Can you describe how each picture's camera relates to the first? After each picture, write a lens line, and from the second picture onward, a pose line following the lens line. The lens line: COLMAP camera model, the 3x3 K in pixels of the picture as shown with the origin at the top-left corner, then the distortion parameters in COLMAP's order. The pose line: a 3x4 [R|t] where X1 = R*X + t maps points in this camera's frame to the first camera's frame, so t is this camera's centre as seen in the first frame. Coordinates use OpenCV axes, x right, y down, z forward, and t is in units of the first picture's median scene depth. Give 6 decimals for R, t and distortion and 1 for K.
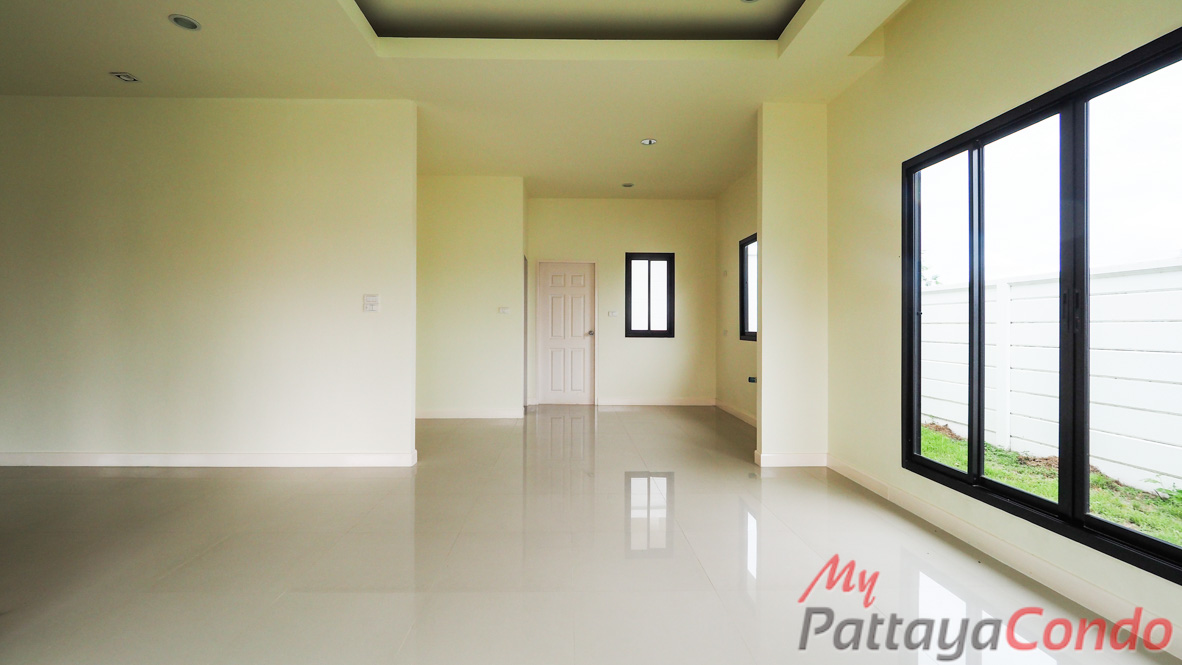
lens RADIAL K [[499.4, 0, 588.5], [0, 499.4, 327.2], [0, 0, 1]] dist [0.002637, -0.001557]
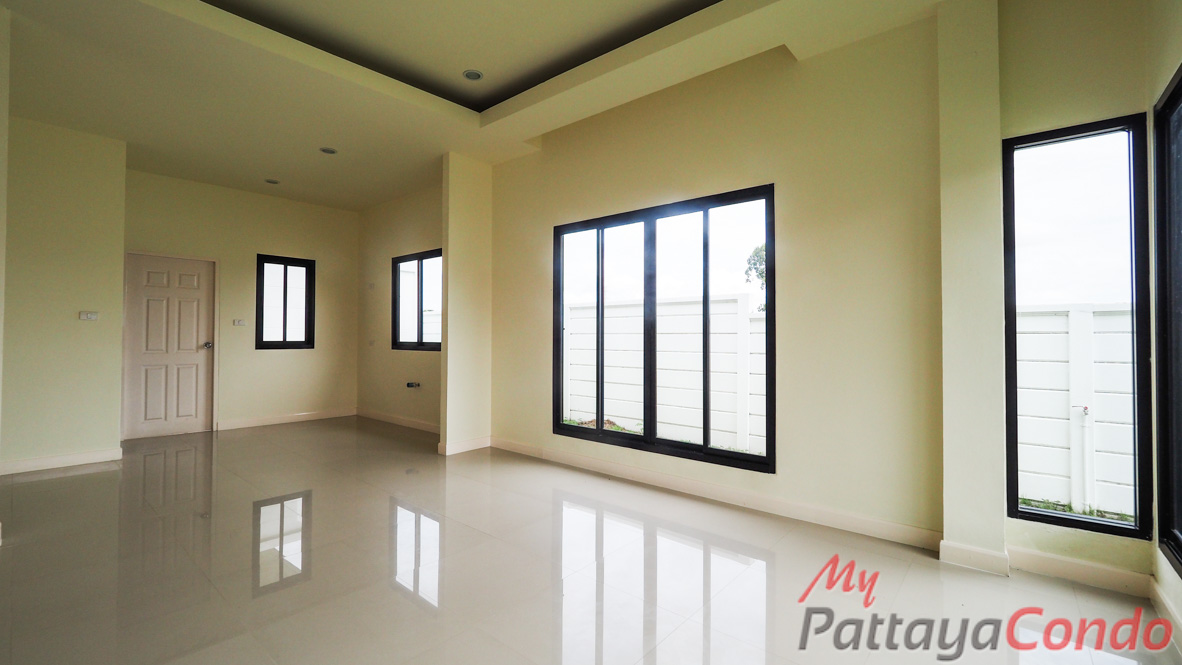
lens RADIAL K [[499.4, 0, 583.9], [0, 499.4, 338.9], [0, 0, 1]] dist [0.002637, -0.001557]
pose [[0.675714, -0.004565, 0.737150, -0.186827], [0.000893, 0.999985, 0.005375, -0.002708], [-0.737163, -0.002974, 0.675708, -0.026936]]
